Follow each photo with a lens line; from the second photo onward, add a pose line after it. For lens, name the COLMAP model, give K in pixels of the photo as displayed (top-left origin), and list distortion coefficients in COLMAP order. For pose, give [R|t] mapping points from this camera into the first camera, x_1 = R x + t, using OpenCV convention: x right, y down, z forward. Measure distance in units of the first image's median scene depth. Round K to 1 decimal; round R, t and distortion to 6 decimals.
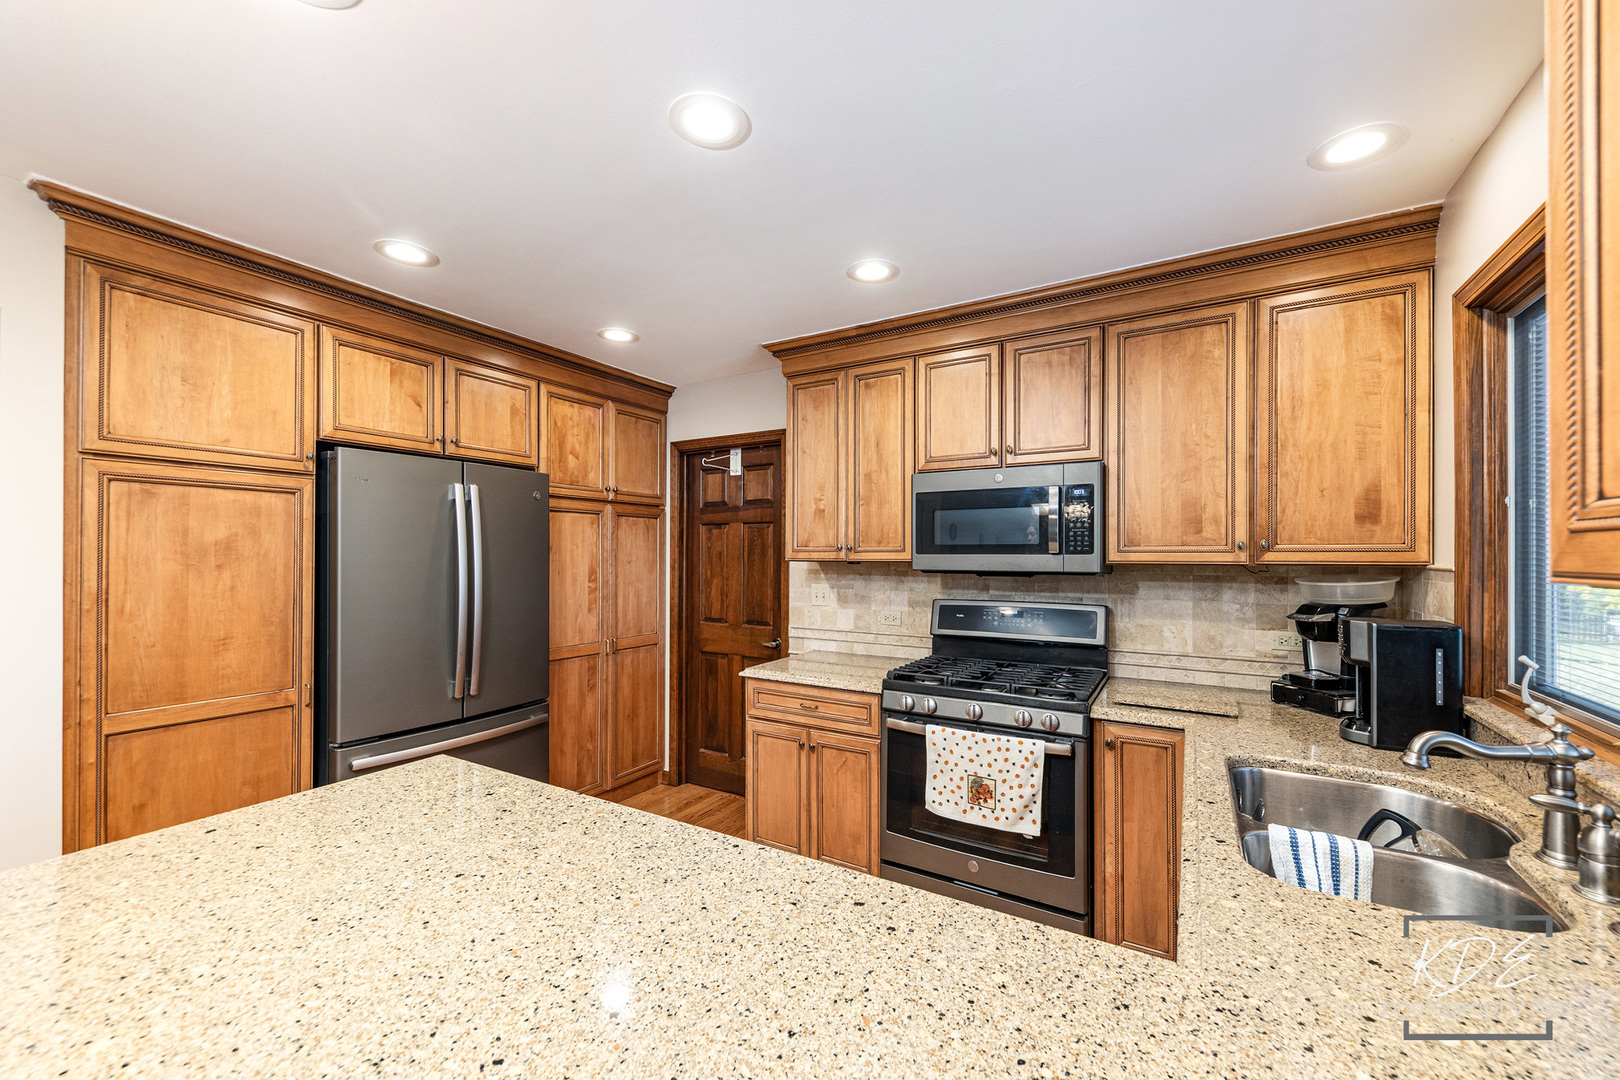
lens RADIAL K [[649.7, 0, 792.3], [0, 649.7, 554.0], [0, 0, 1]] dist [0.013682, 0.000381]
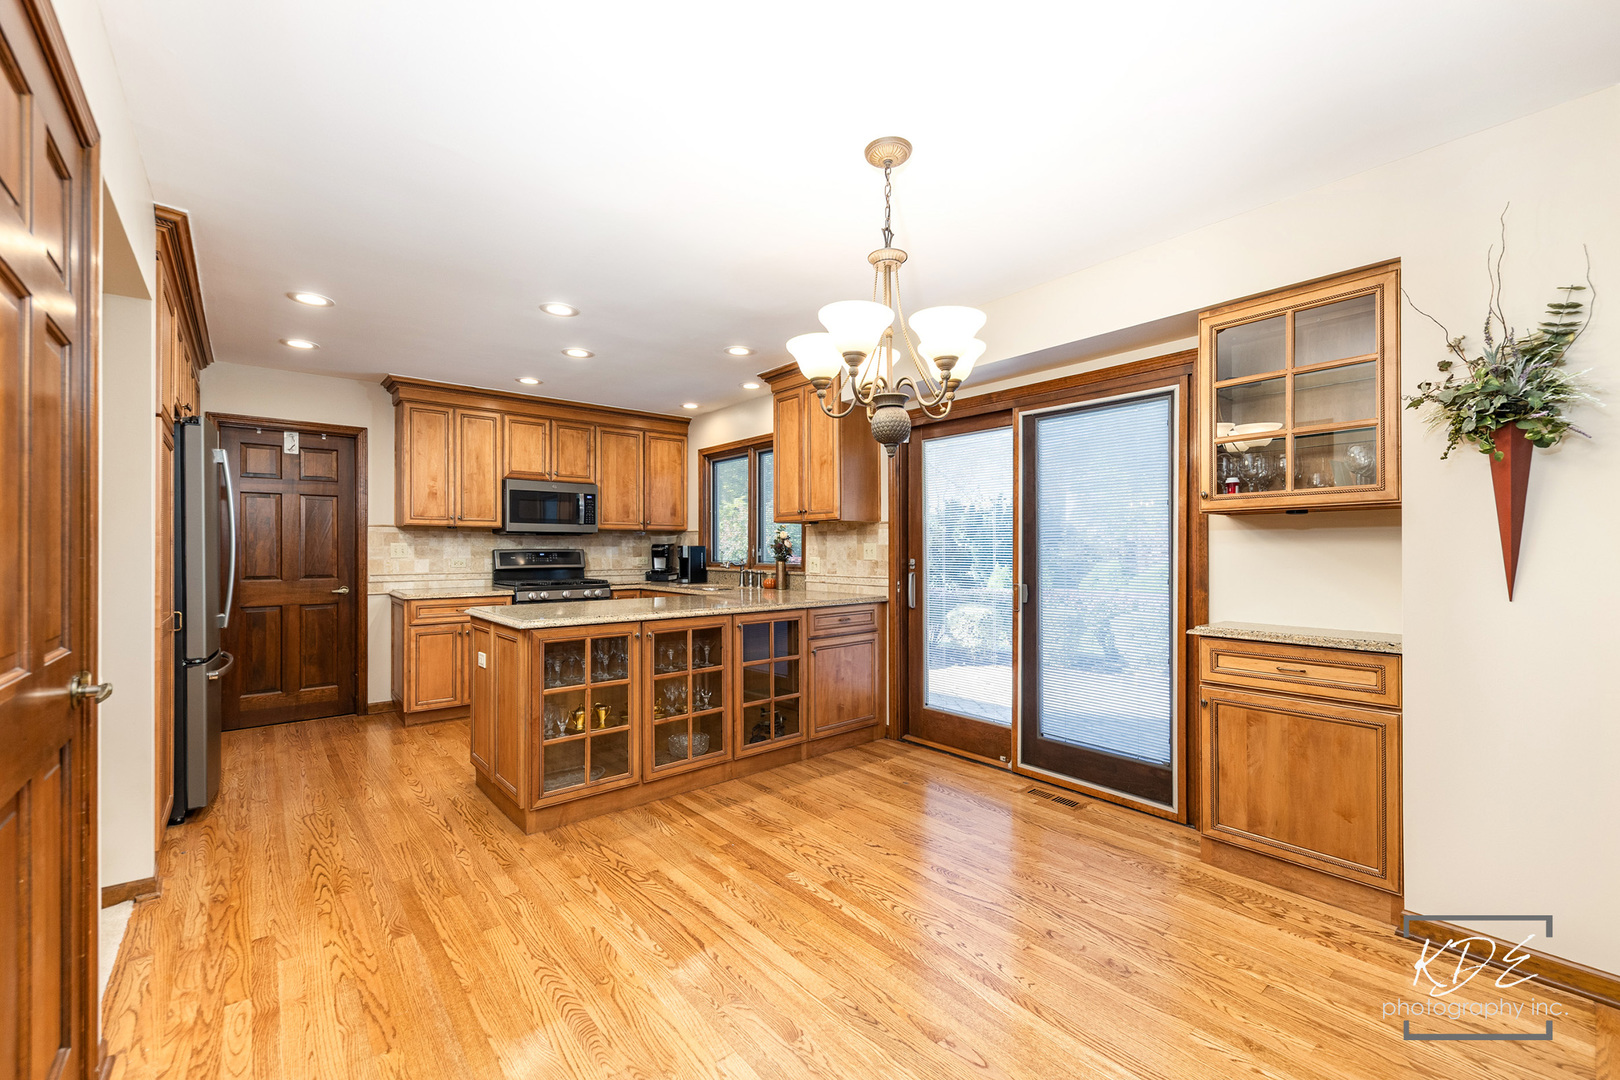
lens RADIAL K [[649.7, 0, 802.8], [0, 649.7, 551.2], [0, 0, 1]] dist [0.013682, 0.000381]
pose [[0.323722, -0.004997, 0.946139, -1.392533], [0.001086, 0.999987, 0.004910, 0.079185], [-0.946152, -0.000562, 0.323724, -0.415652]]
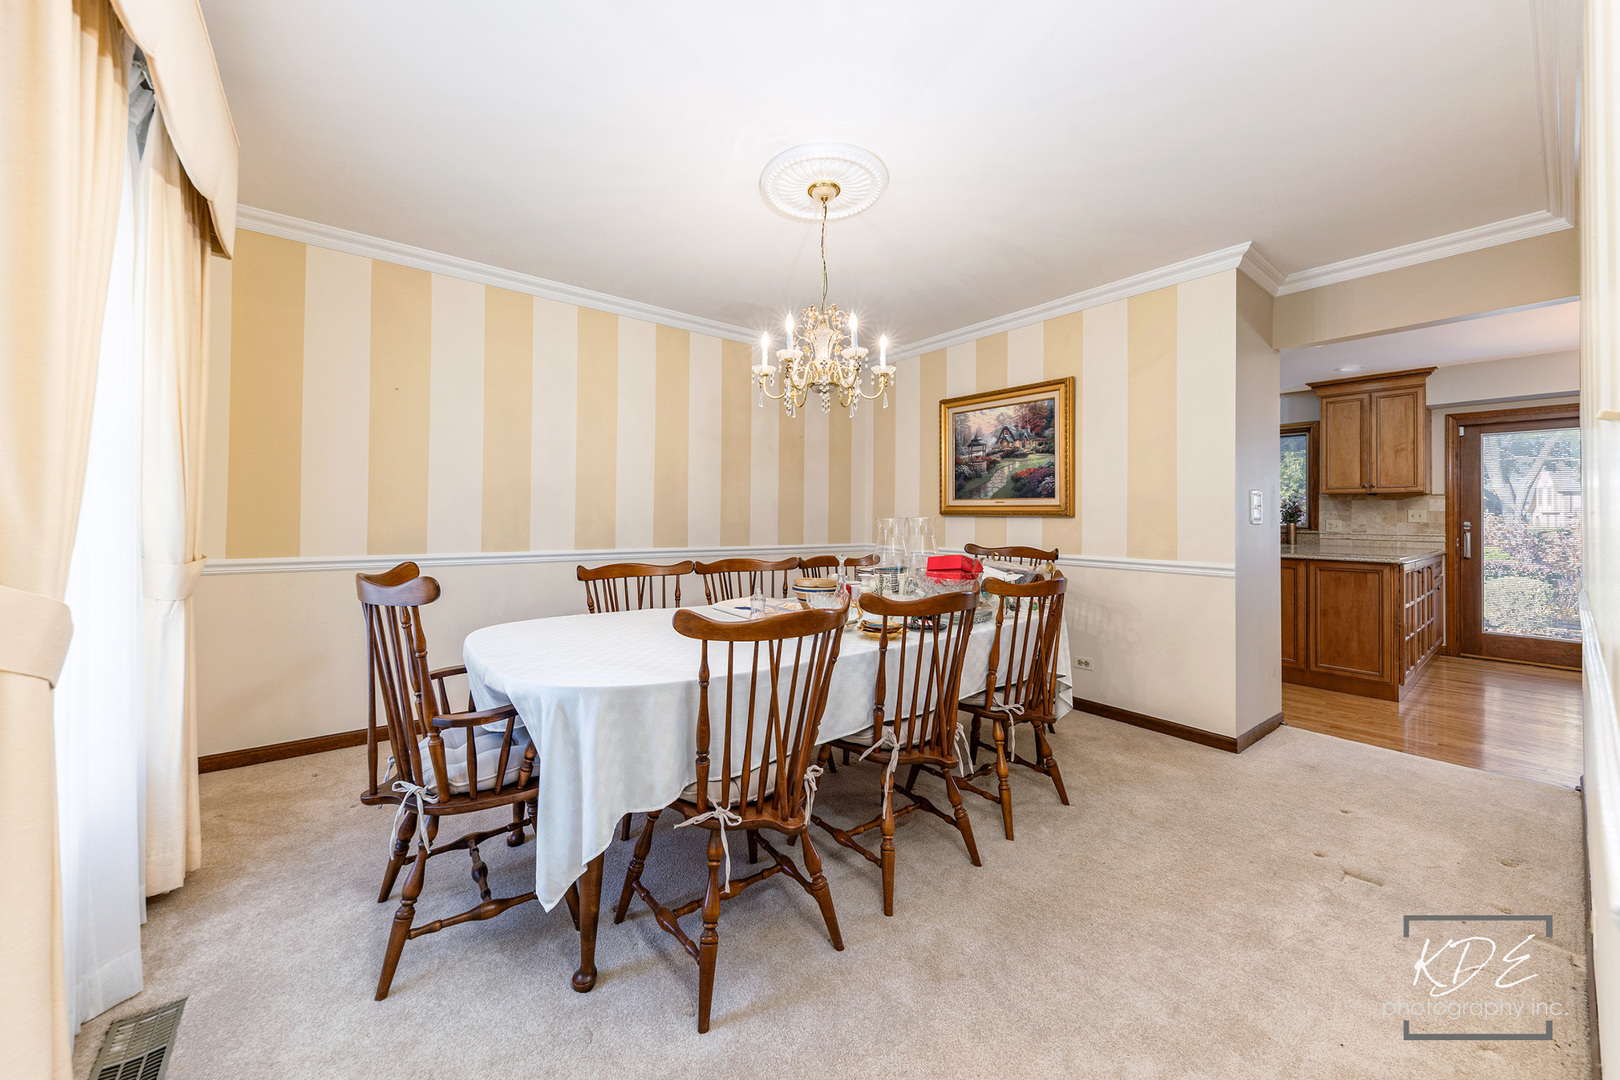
lens RADIAL K [[587.9, 0, 814.9], [0, 587.9, 511.8], [0, 0, 1]] dist [-0.000156, -0.000032]
pose [[0.358092, 0.005959, 0.933667, -2.370435], [-0.008330, 0.999960, -0.003187, 0.096823], [-0.933649, -0.006637, 0.358128, 1.150863]]
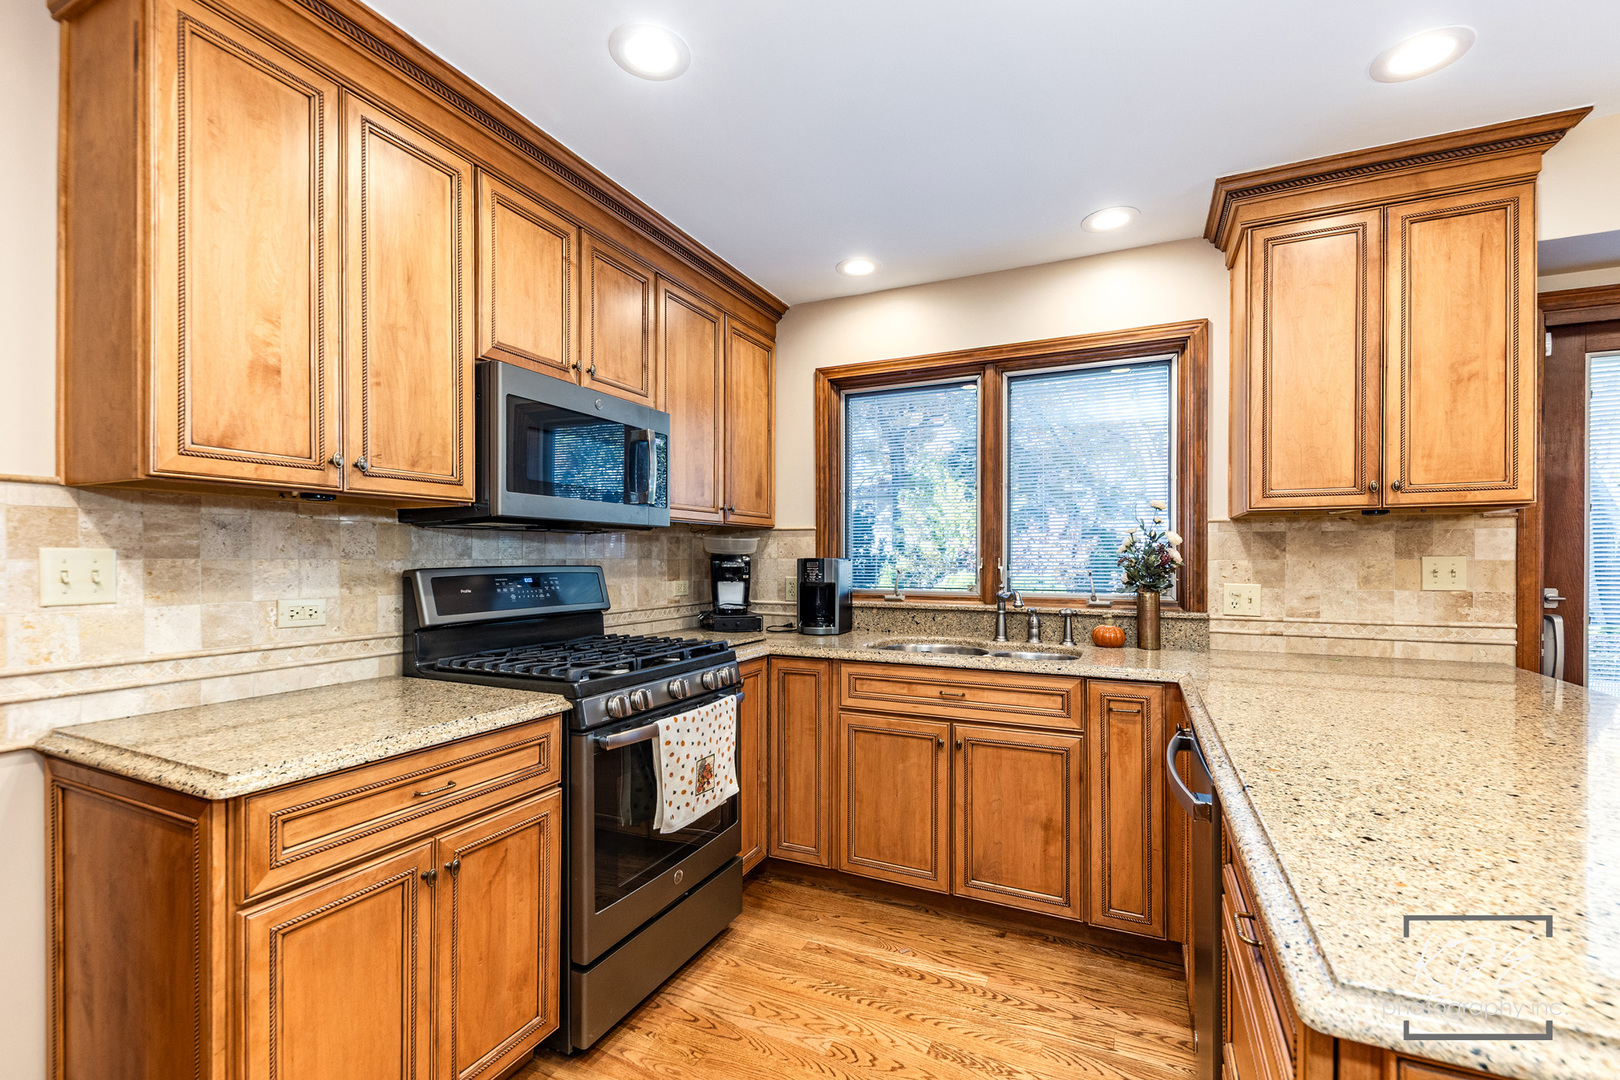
lens RADIAL K [[686.5, 0, 816.4], [0, 686.5, 560.7], [0, 0, 1]] dist [0.005195, -0.000402]
pose [[-0.116292, -0.005352, 0.993201, -0.544005], [-0.001656, 0.999985, 0.005195, 0.068919], [-0.993214, -0.001041, -0.116299, 0.840950]]
